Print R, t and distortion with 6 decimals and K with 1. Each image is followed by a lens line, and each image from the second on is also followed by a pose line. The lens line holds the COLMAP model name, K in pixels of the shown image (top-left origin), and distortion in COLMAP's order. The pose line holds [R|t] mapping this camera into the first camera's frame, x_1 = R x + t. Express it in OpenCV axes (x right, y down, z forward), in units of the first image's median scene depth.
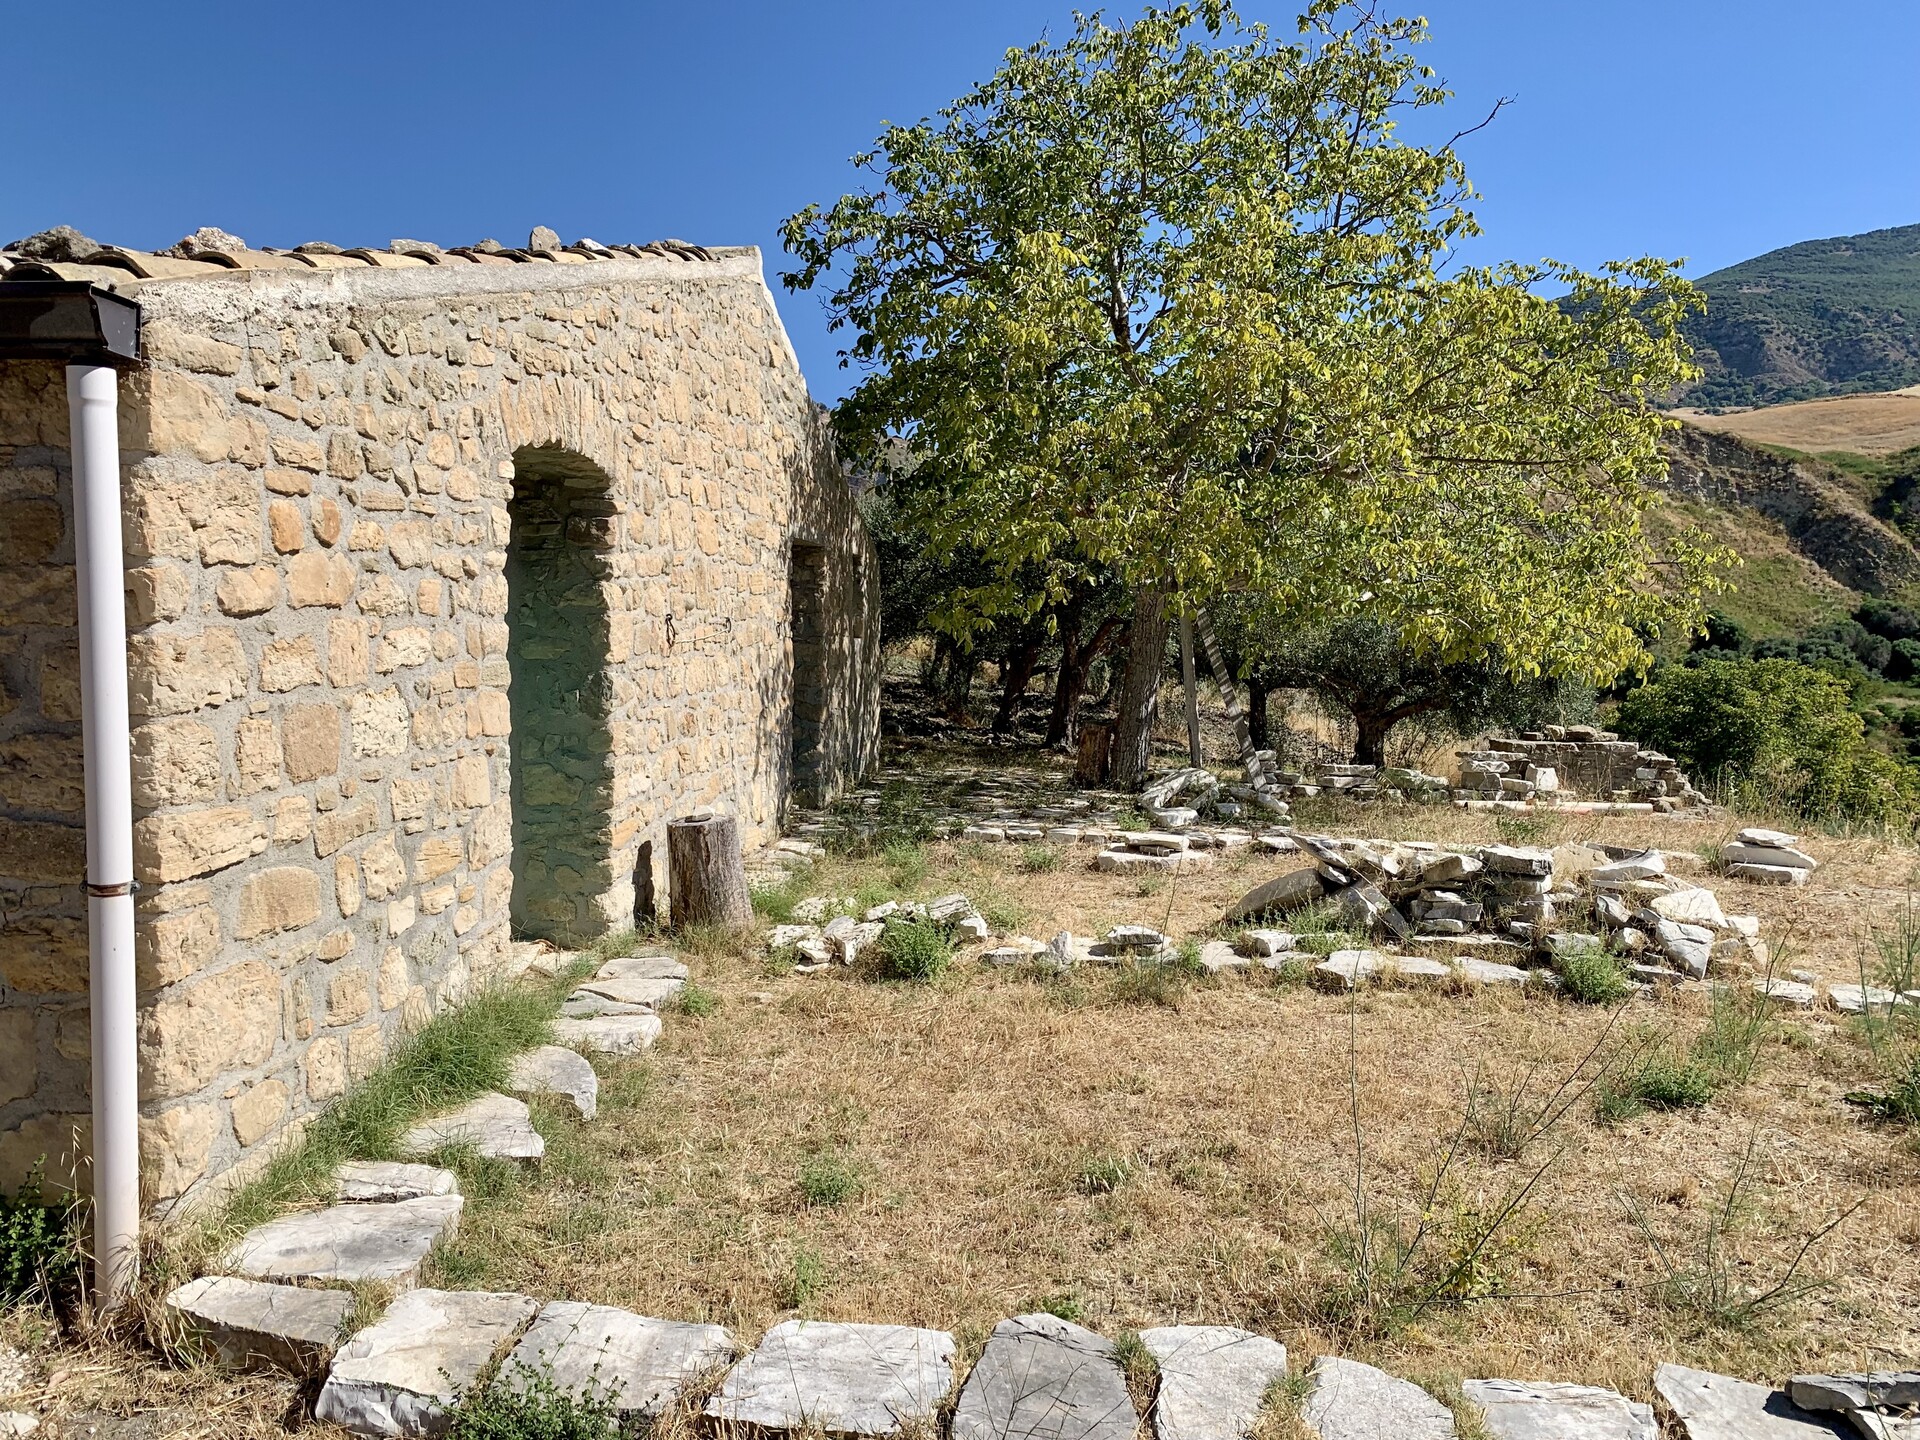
lens RADIAL K [[1488.3, 0, 937.9], [0, 1488.3, 713.4], [0, 0, 1]] dist [0.015476, -0.010396]
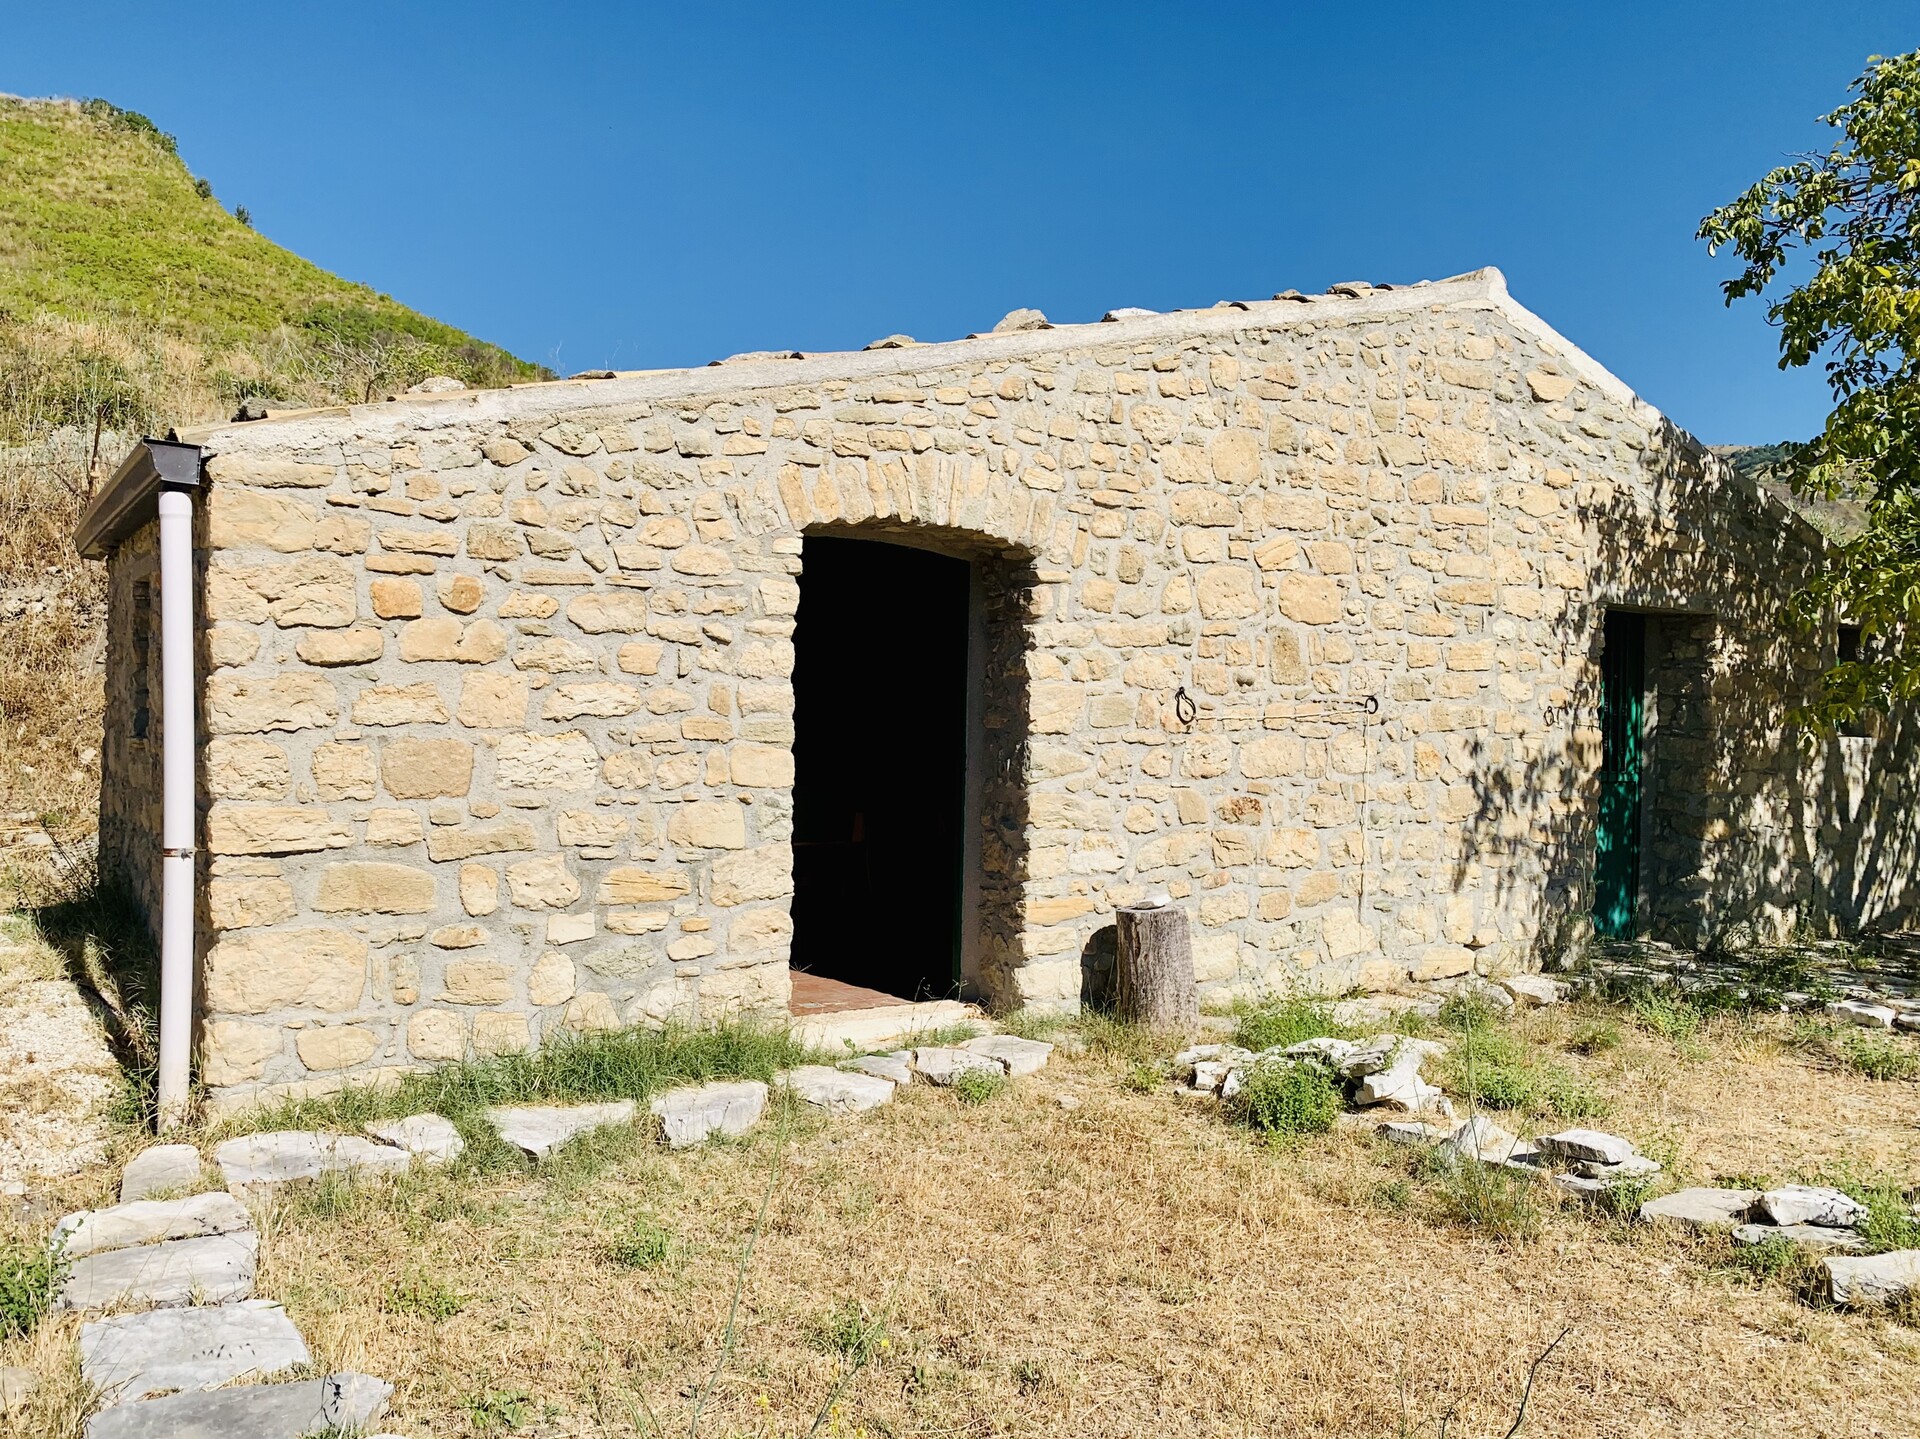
lens RADIAL K [[1488.3, 0, 897.7], [0, 1488.3, 718.9], [0, 0, 1]] dist [0.015476, -0.010396]
pose [[0.617873, 0.006014, -0.786255, 0.724018], [-0.062740, 0.997159, -0.041677, 0.004559], [0.783771, 0.075080, 0.616495, 0.471920]]
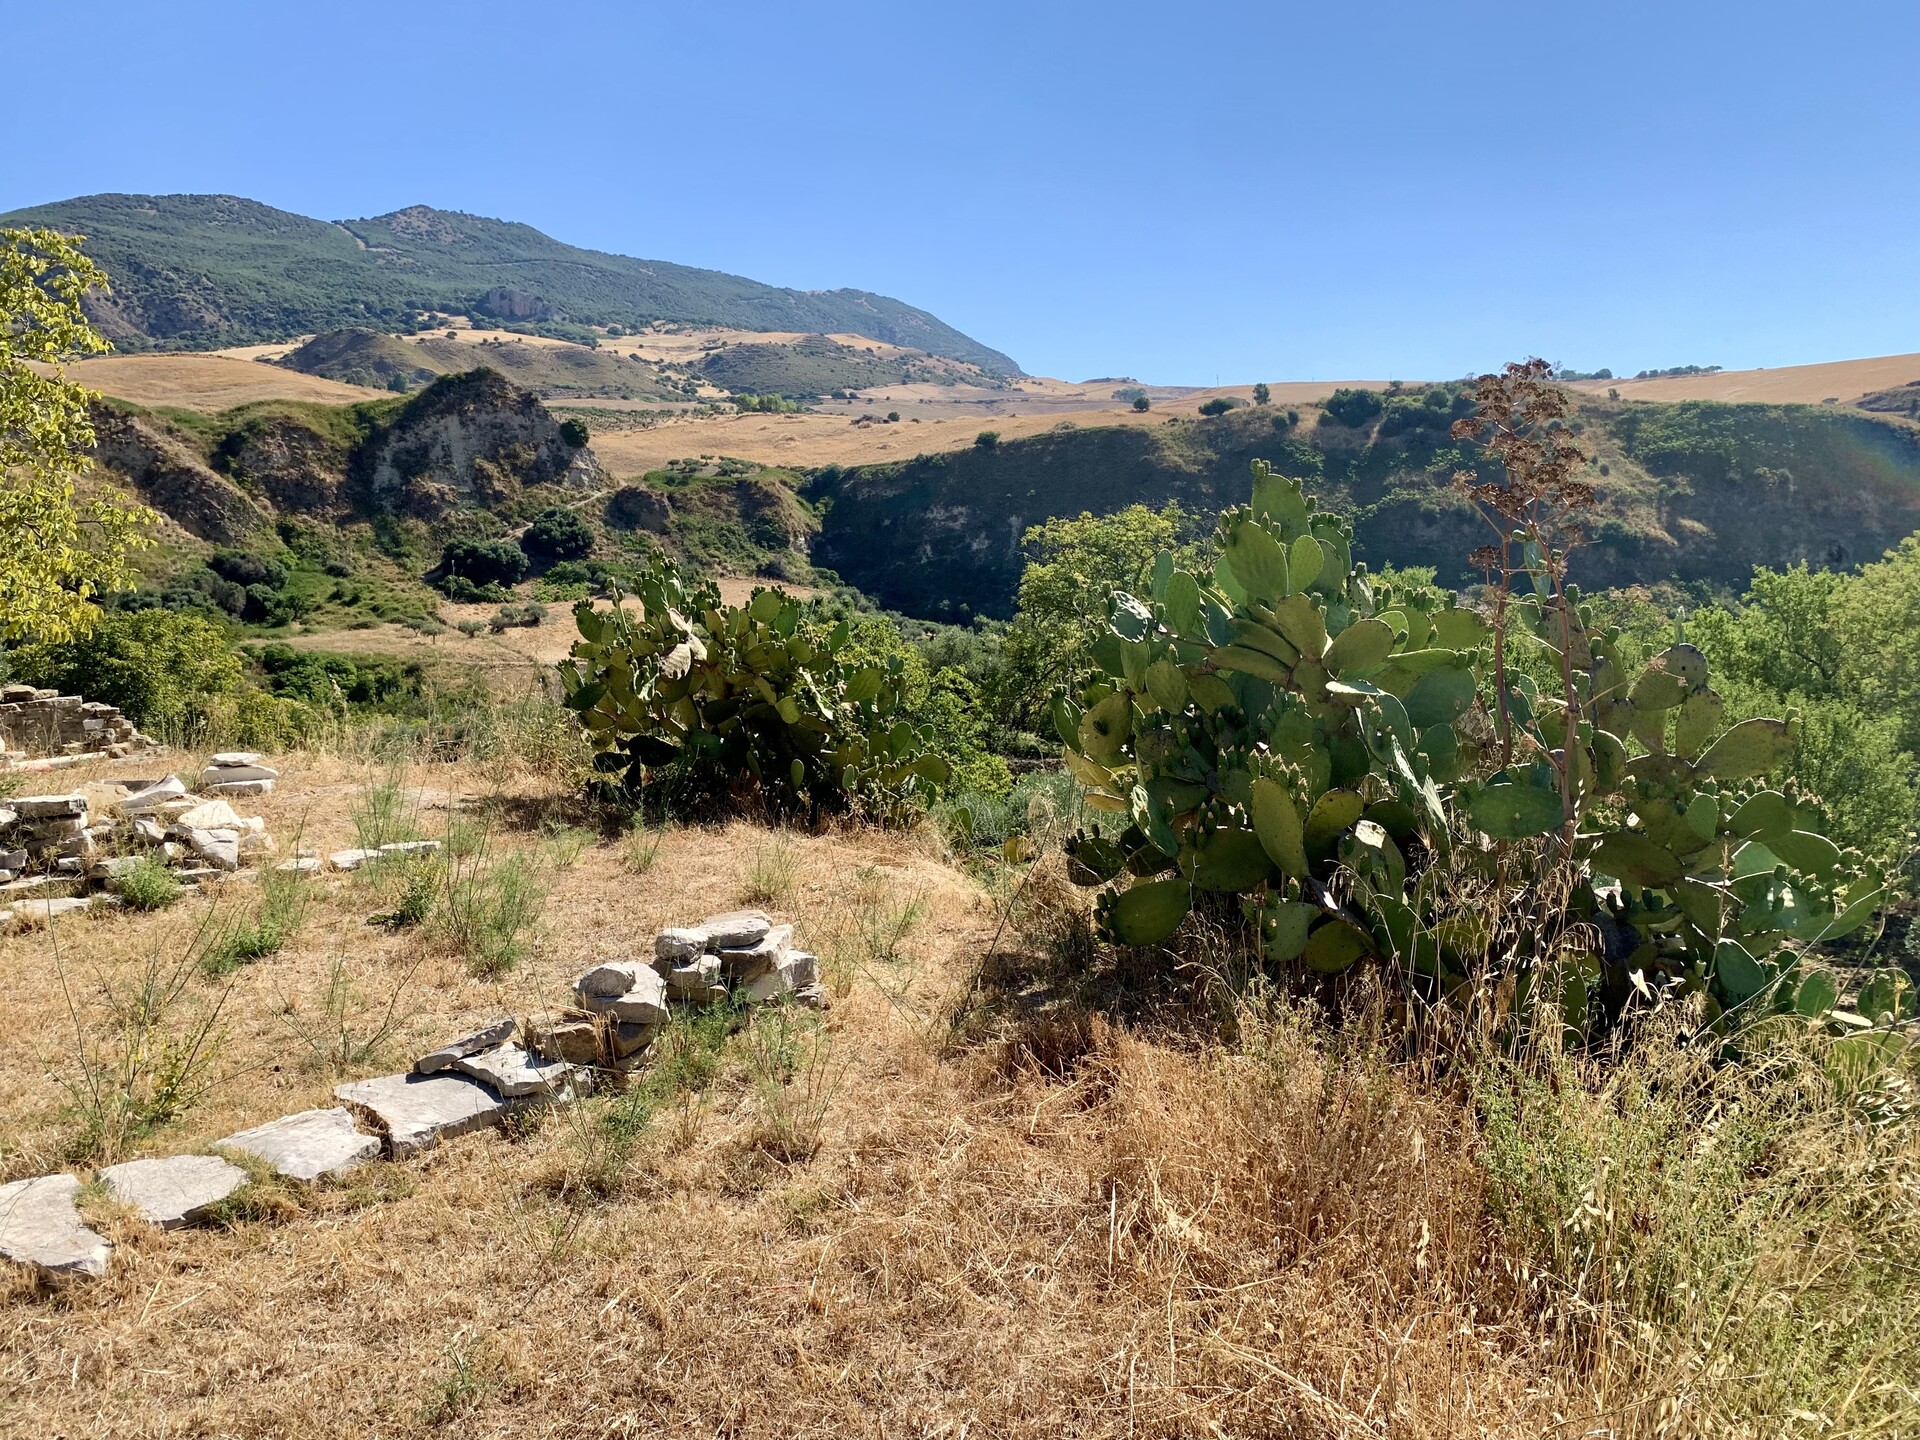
lens RADIAL K [[1488.3, 0, 936.9], [0, 1488.3, 713.3], [0, 0, 1]] dist [0.015476, -0.010396]
pose [[0.537896, -0.120710, 0.834324, -0.009285], [0.094204, 0.992103, 0.082804, 0.000224], [-0.837731, 0.034057, 0.545020, -0.007383]]
